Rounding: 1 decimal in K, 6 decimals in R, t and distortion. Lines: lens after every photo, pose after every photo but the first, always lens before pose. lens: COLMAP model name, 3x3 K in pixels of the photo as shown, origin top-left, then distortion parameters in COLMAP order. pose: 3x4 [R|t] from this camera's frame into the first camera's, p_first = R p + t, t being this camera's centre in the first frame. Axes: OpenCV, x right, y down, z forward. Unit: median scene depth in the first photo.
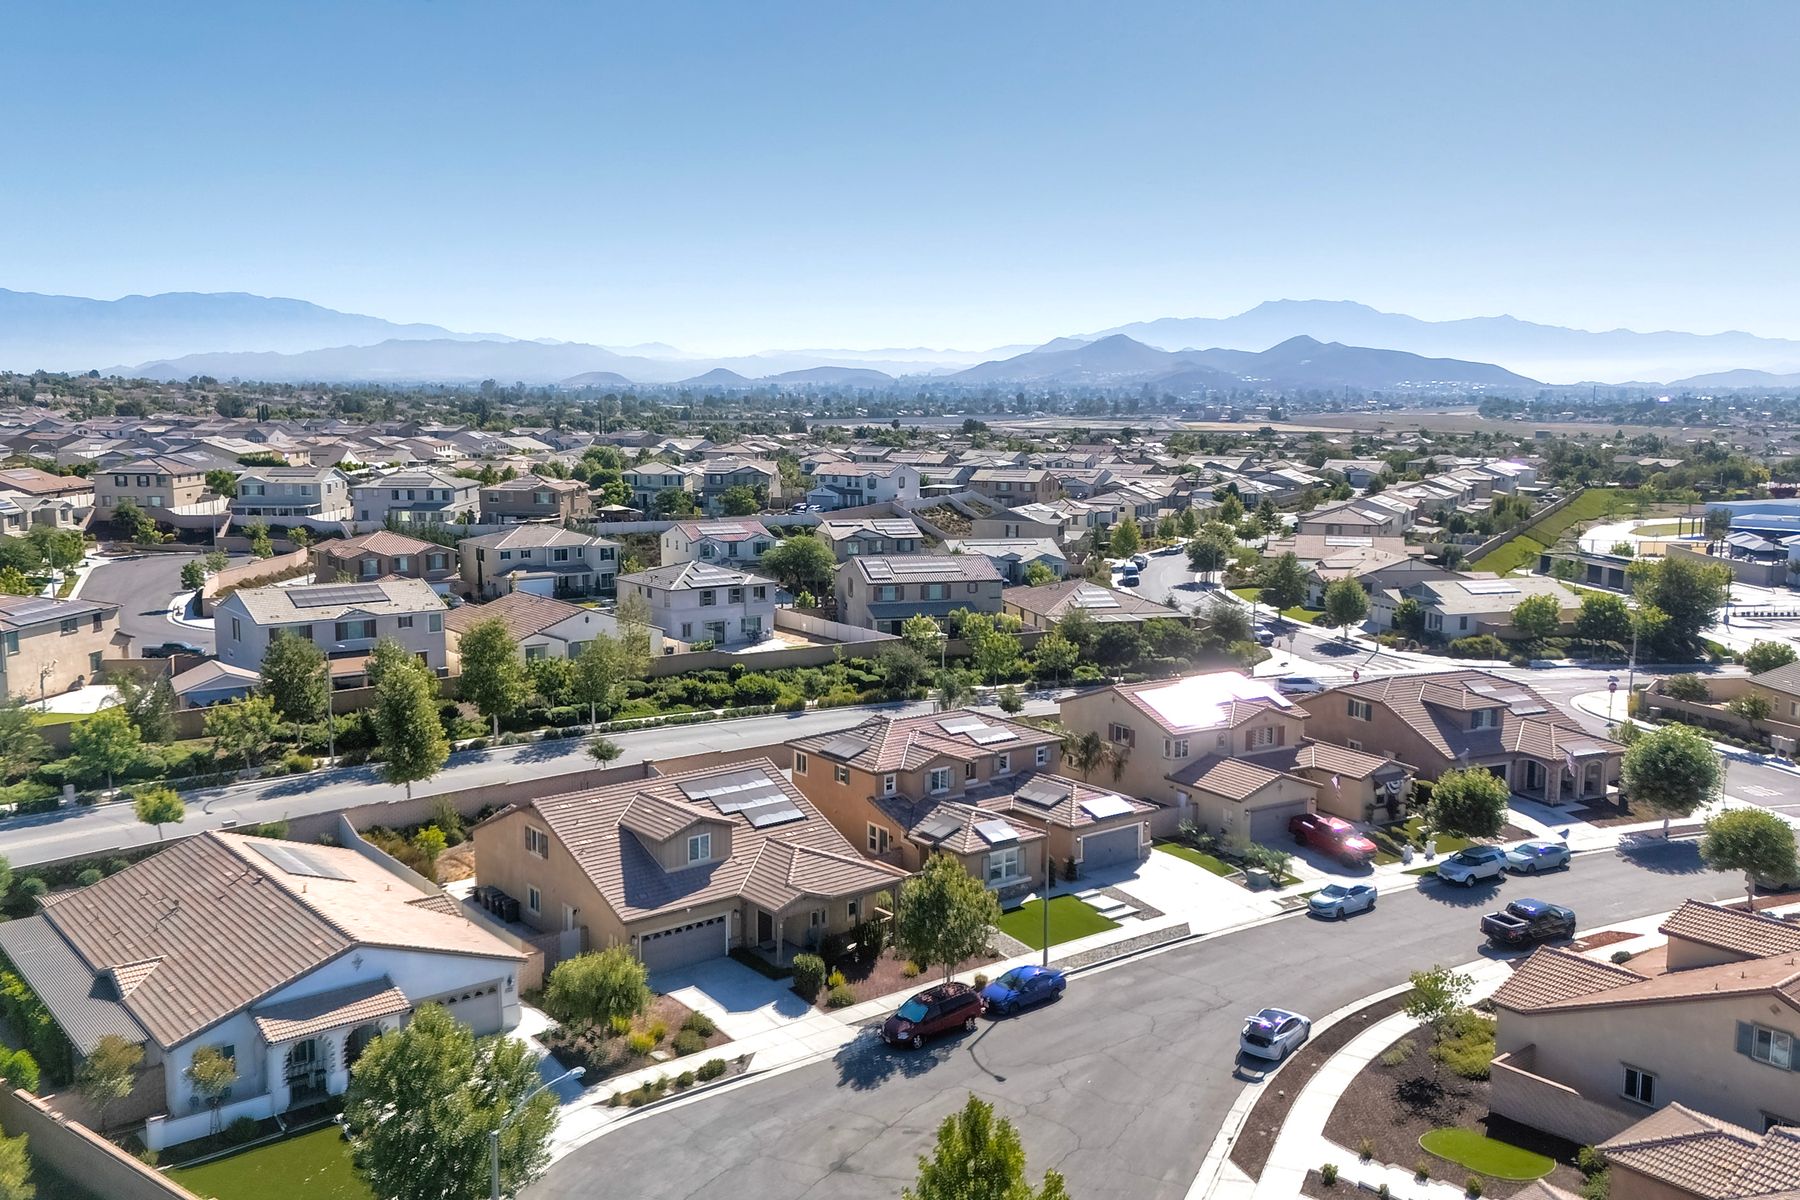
lens RADIAL K [[1595.8, 0, 900.0], [0, 1595.8, 600.0], [0, 0, 1]] dist [0.139826, -0.001372]
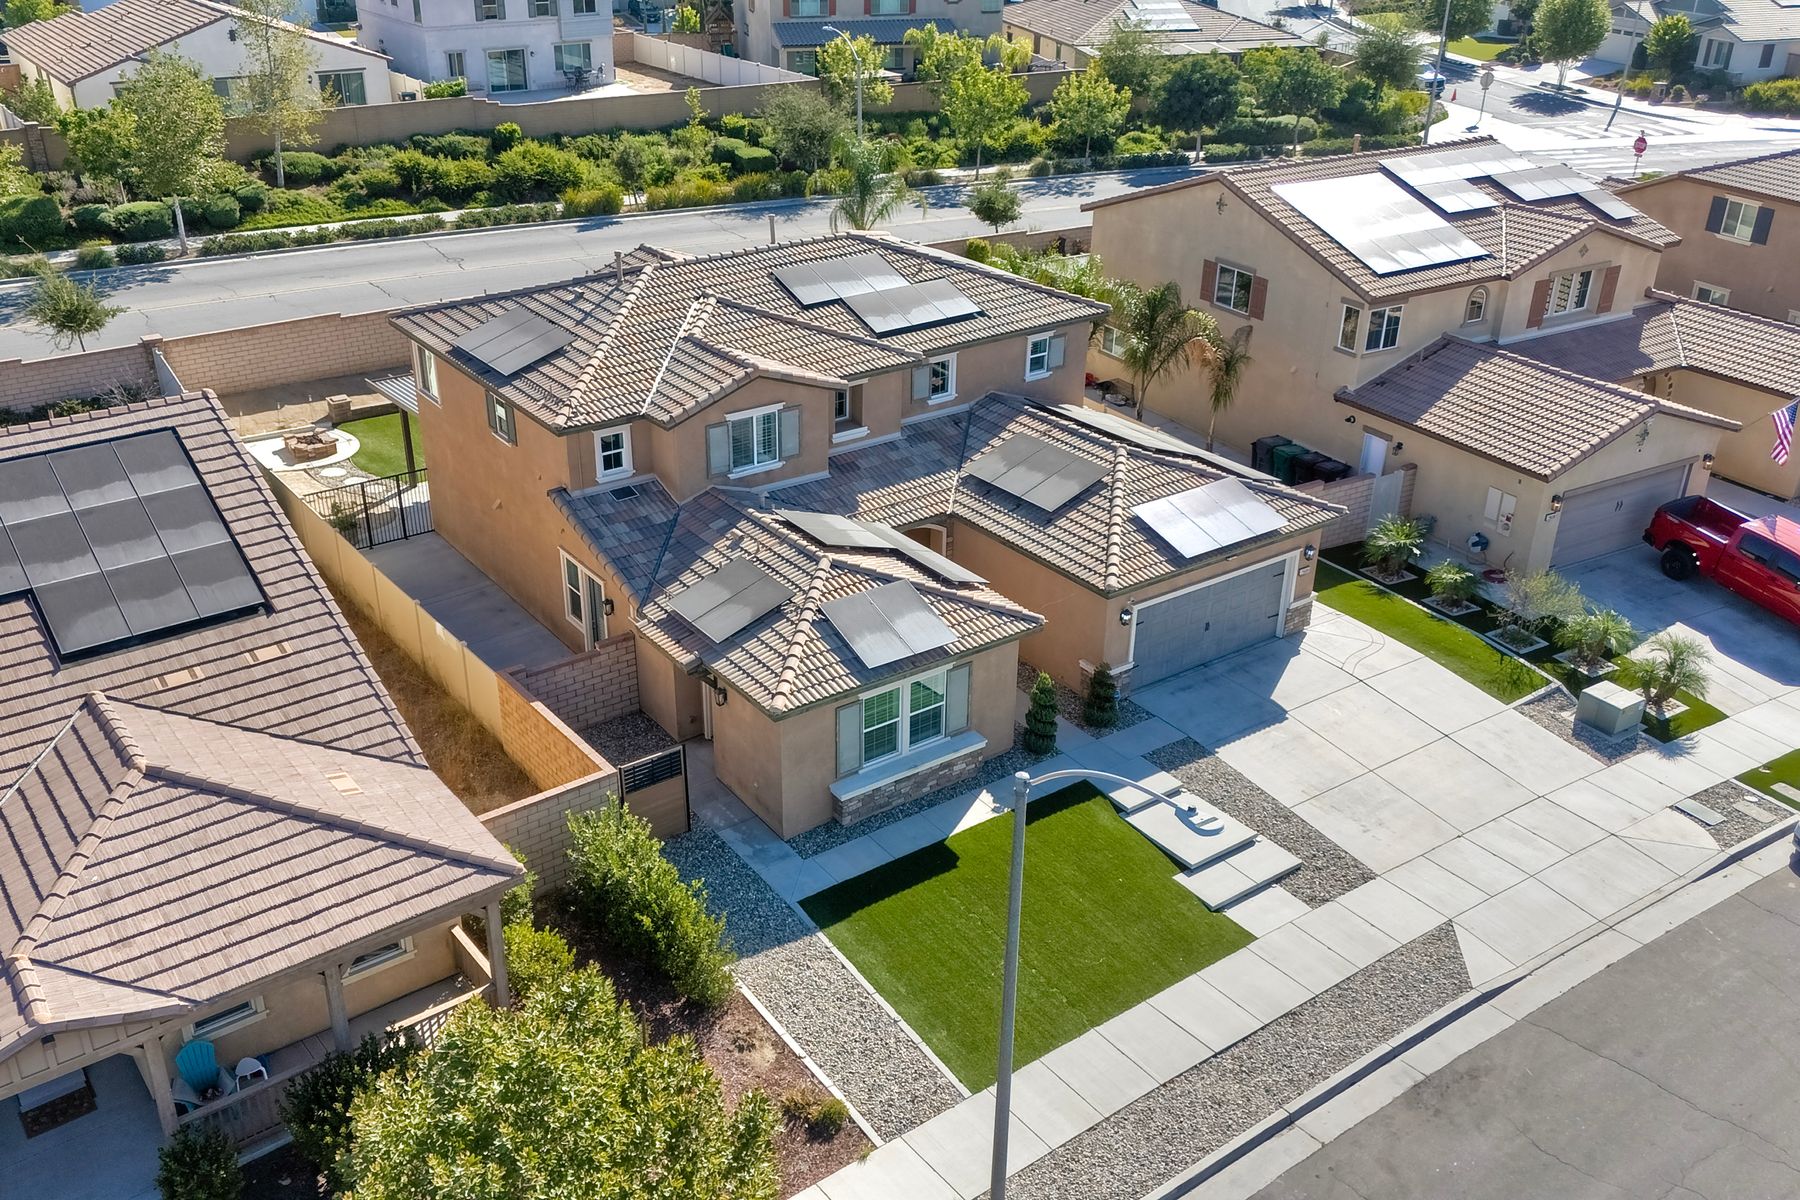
lens RADIAL K [[1614.9, 0, 870.1], [0, 1614.9, 600.2], [0, 0, 1]] dist [0.106581, -0.159022]
pose [[0.999501, 0.011994, -0.029227, 0.054209], [-0.002325, 0.950549, 0.310566, 0.027676], [0.031507, -0.310343, 0.950102, 0.550254]]
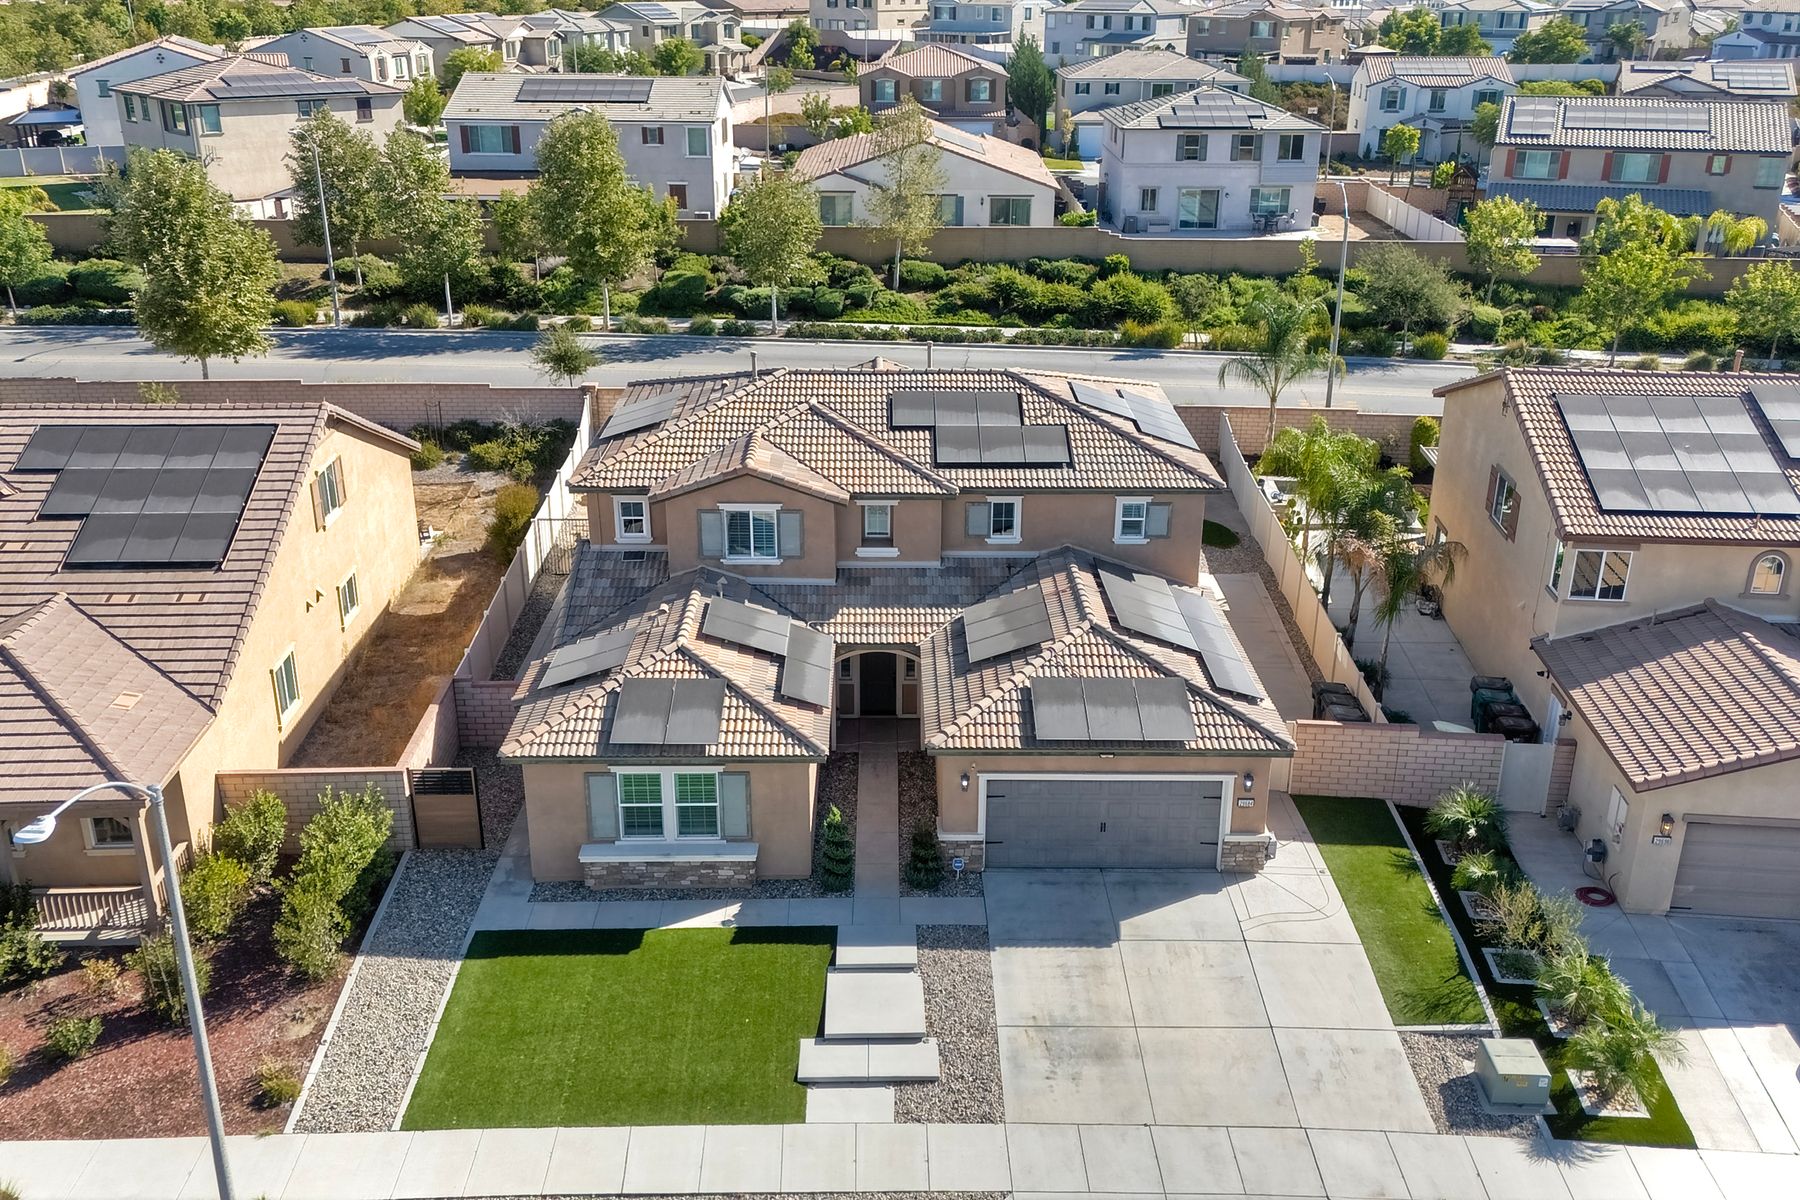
lens RADIAL K [[1614.9, 0, 870.1], [0, 1614.9, 600.2], [0, 0, 1]] dist [0.106581, -0.159022]
pose [[0.804237, 0.218880, -0.552534, 0.232948], [-0.084133, 0.962277, 0.258735, 0.020520], [0.588323, -0.161598, 0.792315, 0.607111]]
